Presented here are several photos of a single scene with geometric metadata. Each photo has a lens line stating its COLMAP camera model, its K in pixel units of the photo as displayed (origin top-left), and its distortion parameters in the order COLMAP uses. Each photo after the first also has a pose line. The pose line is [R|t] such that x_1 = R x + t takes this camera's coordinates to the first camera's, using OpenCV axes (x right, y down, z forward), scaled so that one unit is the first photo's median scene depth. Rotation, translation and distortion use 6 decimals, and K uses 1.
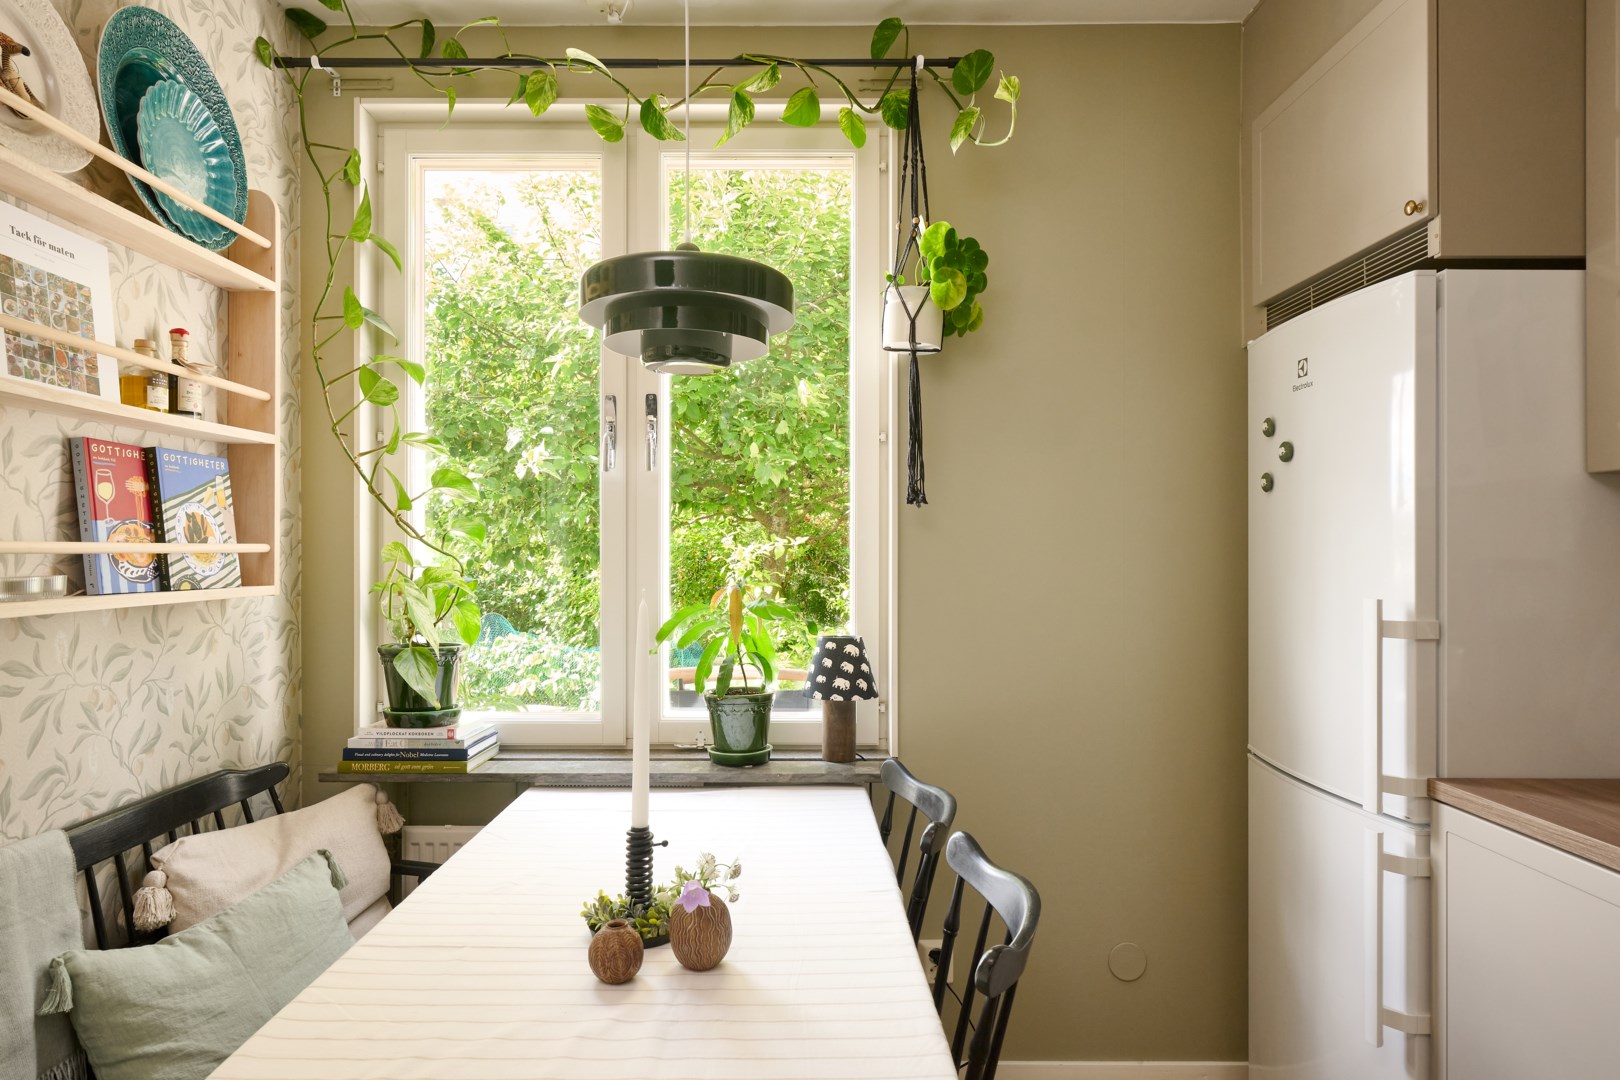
lens RADIAL K [[936.5, 0, 796.0], [0, 936.5, 547.9], [0, 0, 1]] dist [-0.001694, -0.000398]
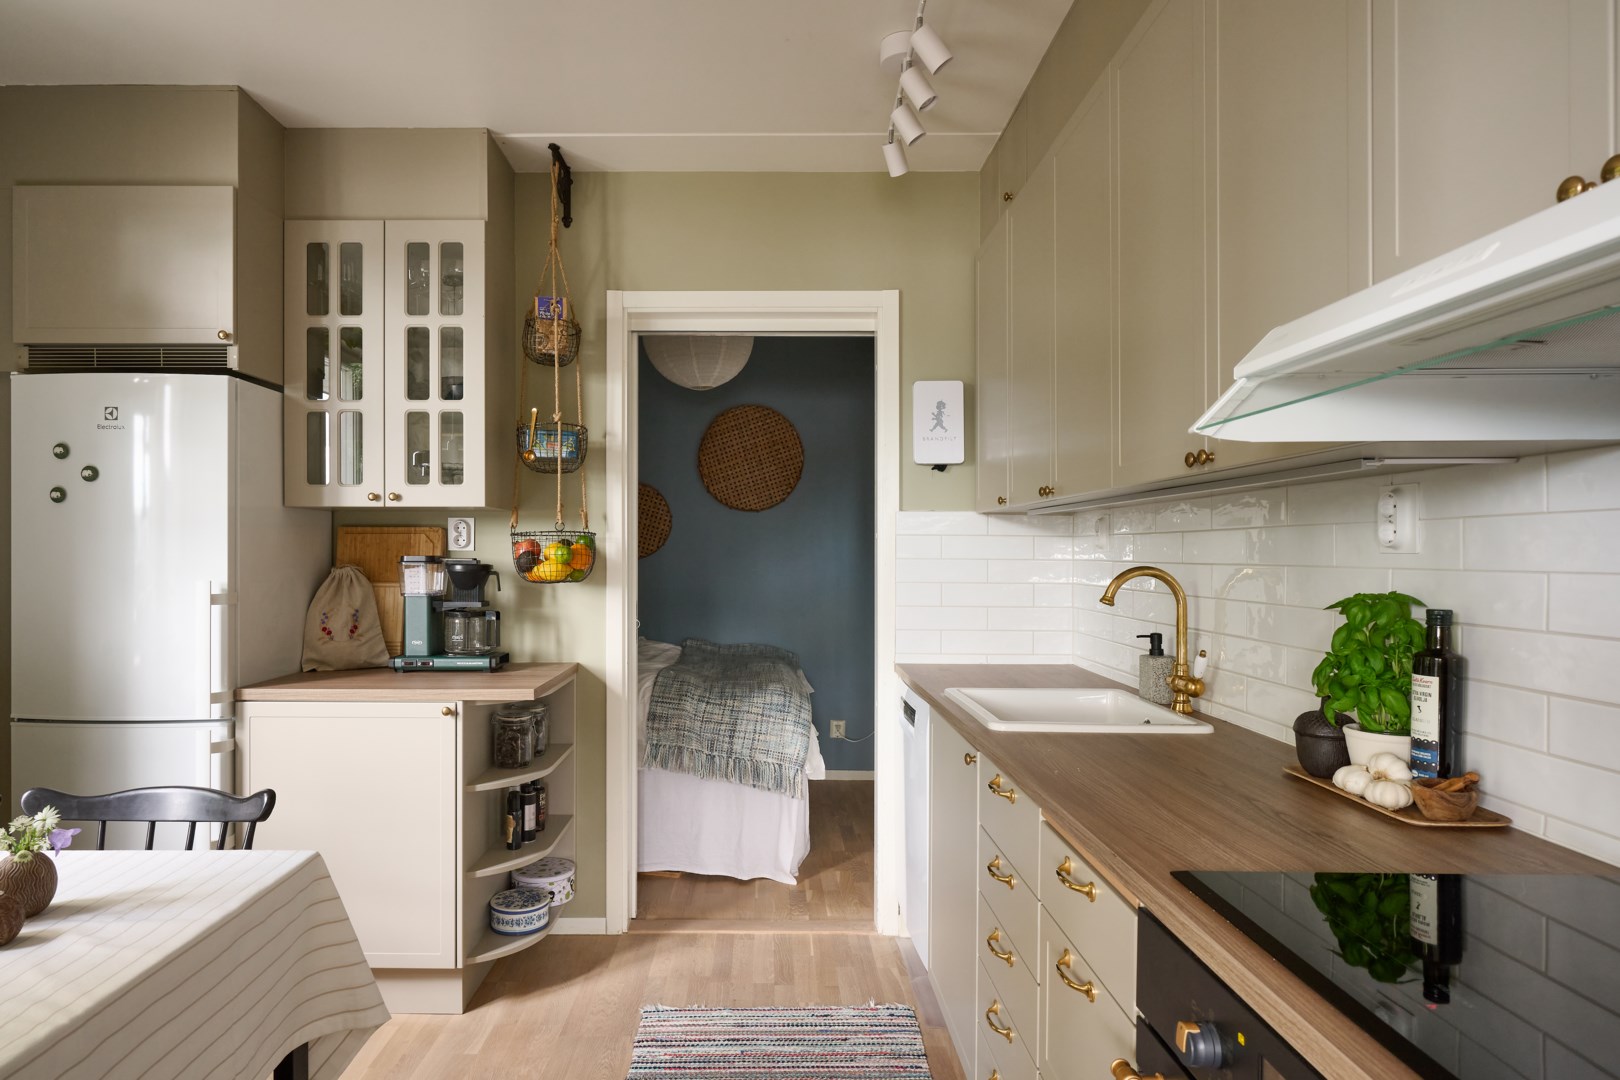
lens RADIAL K [[930.3, 0, 754.0], [0, 930.3, 554.5], [0, 0, 1]] dist [-0.001203, -0.000268]
pose [[0.006413, -0.005355, 0.999965, -0.848363], [-0.001708, 0.999984, 0.005366, 0.001009], [-0.999978, -0.001743, 0.006404, 0.077011]]
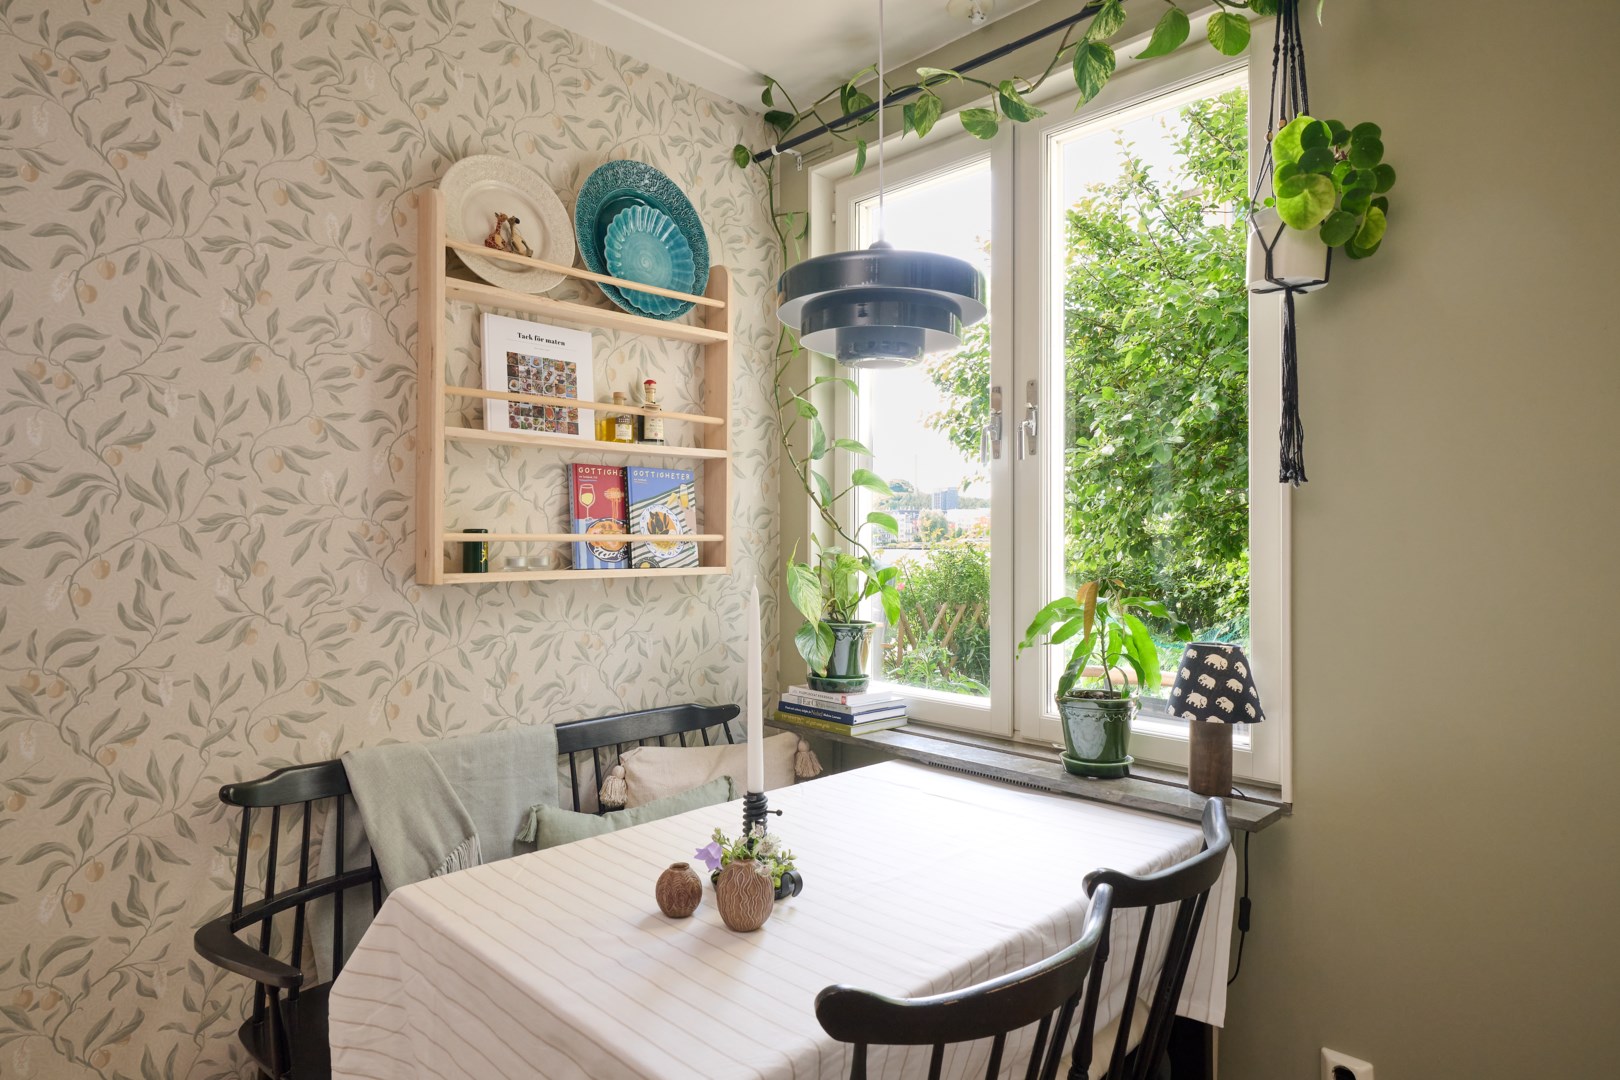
lens RADIAL K [[917.6, 0, 808.5], [0, 917.6, 527.1], [0, 0, 1]] dist [-0.000775, 0.000138]
pose [[0.703154, -0.007407, -0.710999, 0.487811], [-0.000701, 0.999938, -0.011110, -0.000759], [0.711037, 0.008310, 0.703105, 0.215683]]
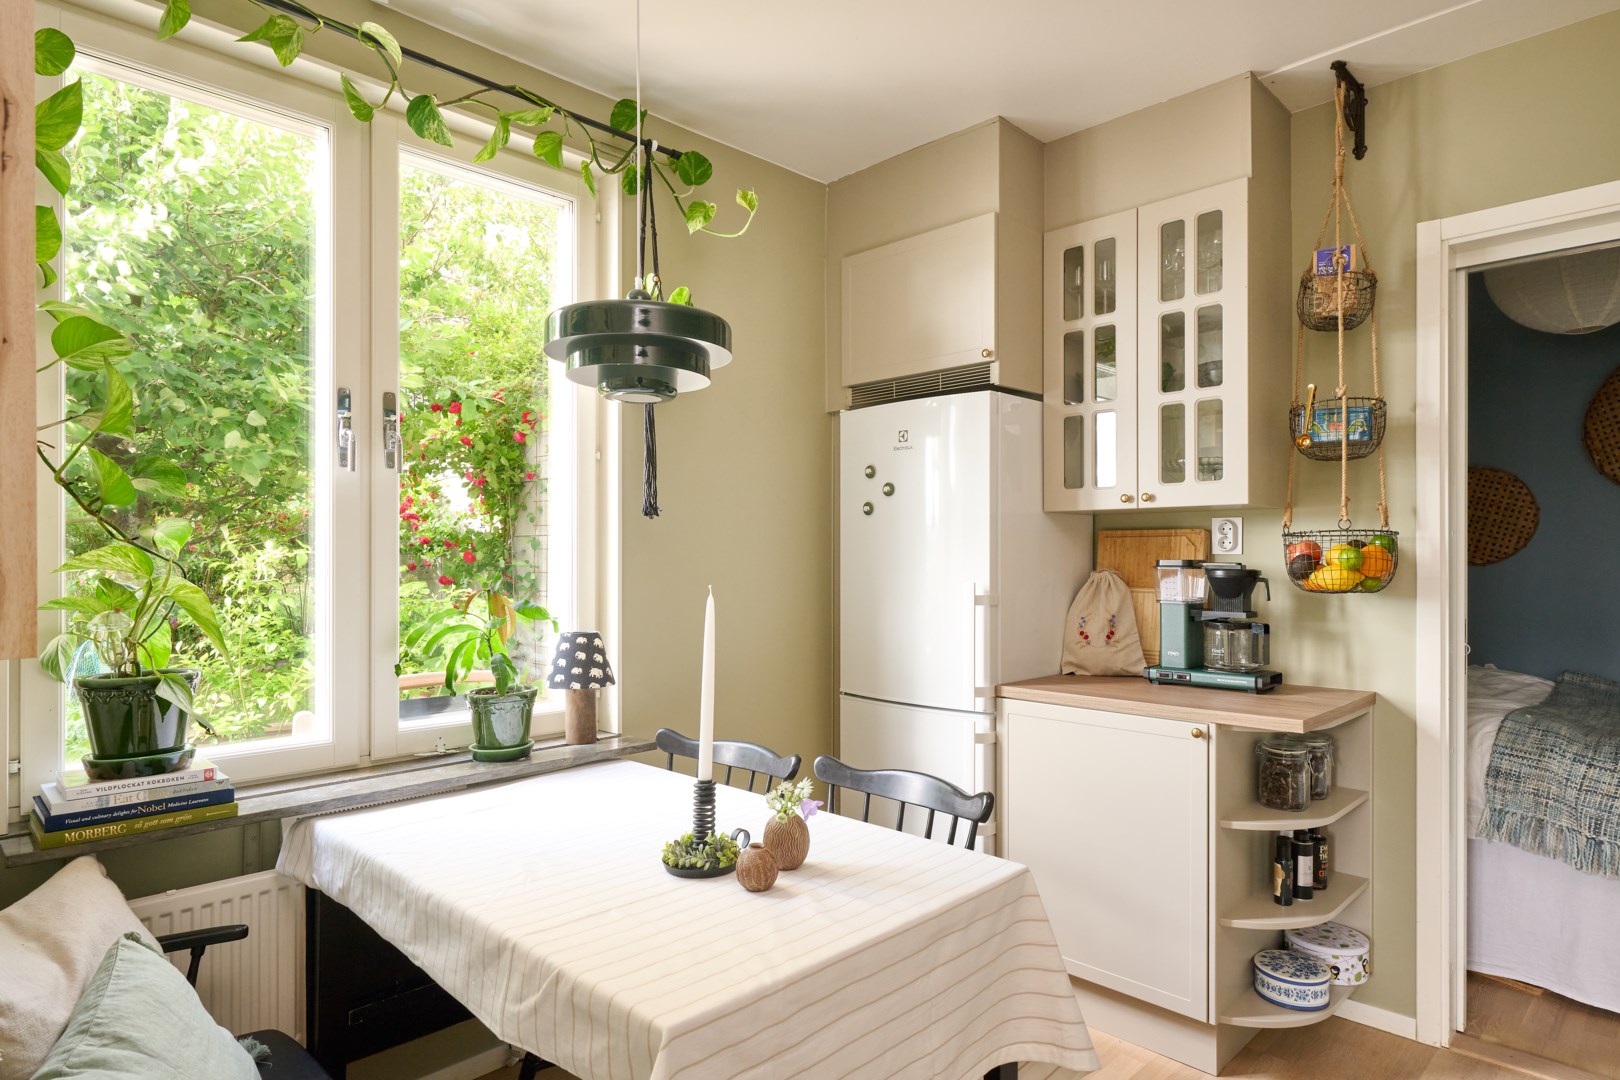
lens RADIAL K [[914.7, 0, 810.0], [0, 914.7, 557.0], [0, 0, 1]] dist [-0.001620, -0.000946]
pose [[0.706641, -0.004123, 0.707560, -0.689413], [0.002163, 0.999991, 0.003667, 0.001646], [-0.707569, -0.001061, 0.706644, 0.044084]]
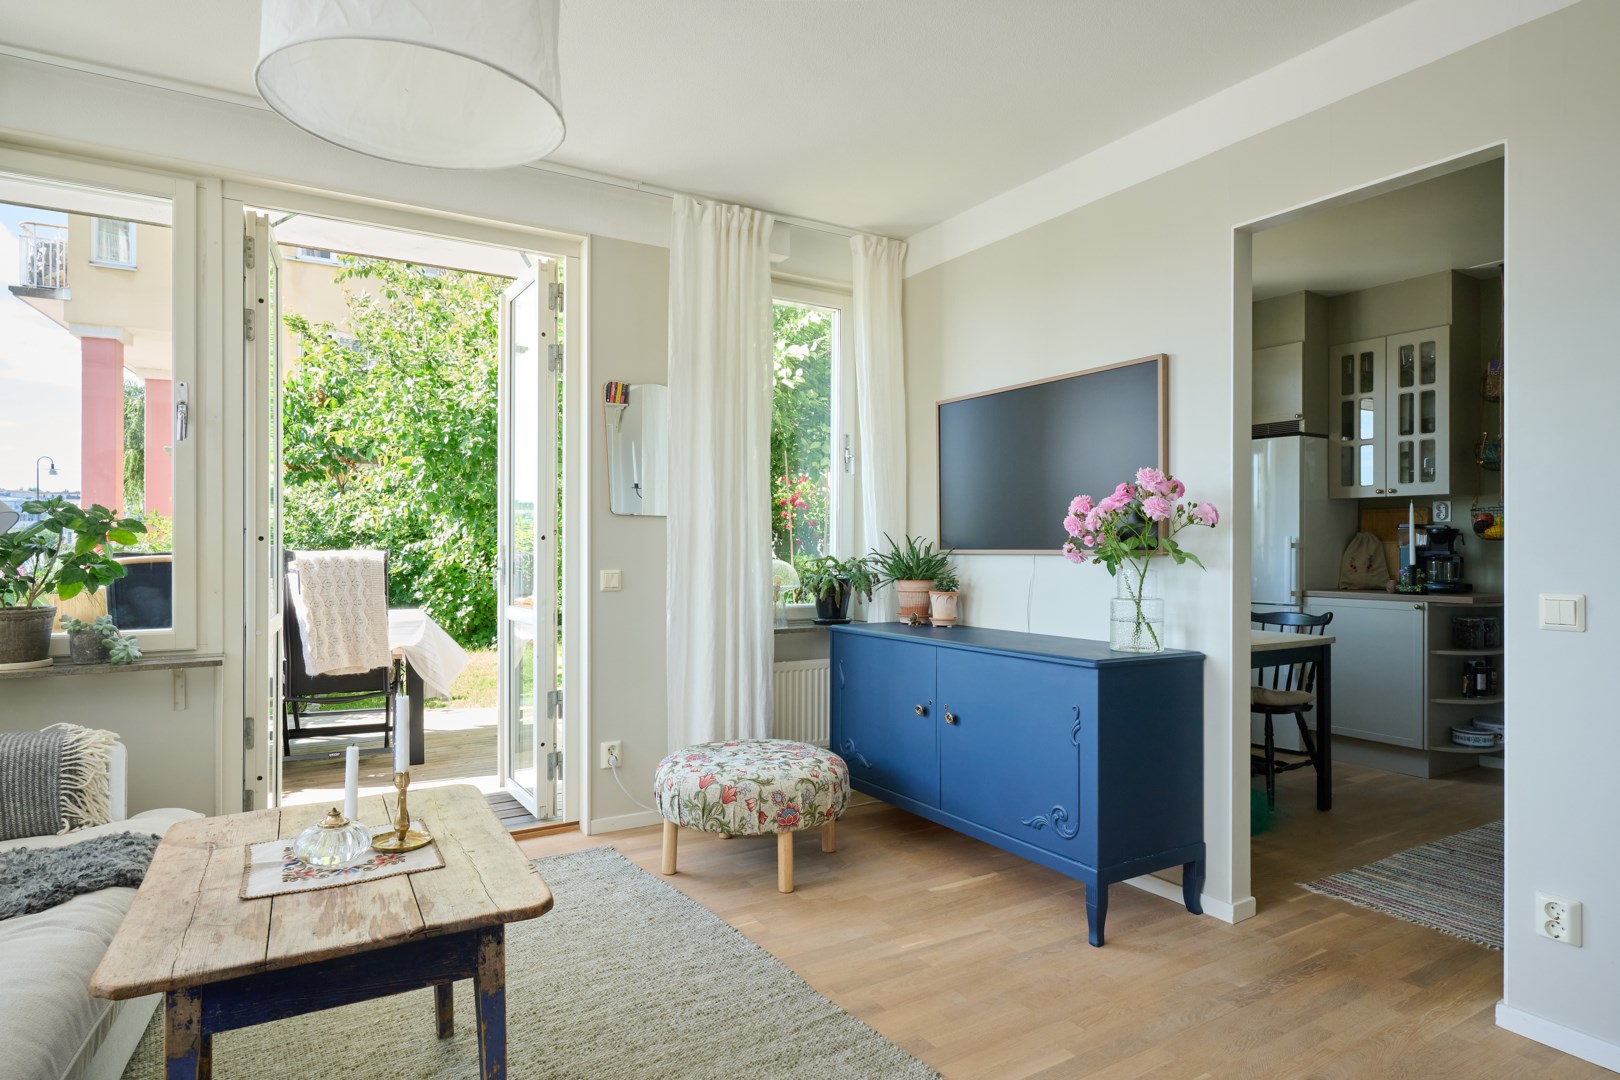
lens RADIAL K [[909.4, 0, 809.3], [0, 909.4, 546.1], [0, 0, 1]] dist [0.001384, -0.000130]
pose [[0.849163, -0.000648, 0.528130, -2.252728], [-0.000278, 0.999999, 0.001673, 0.077583], [-0.528130, -0.001567, 0.849162, -0.726112]]
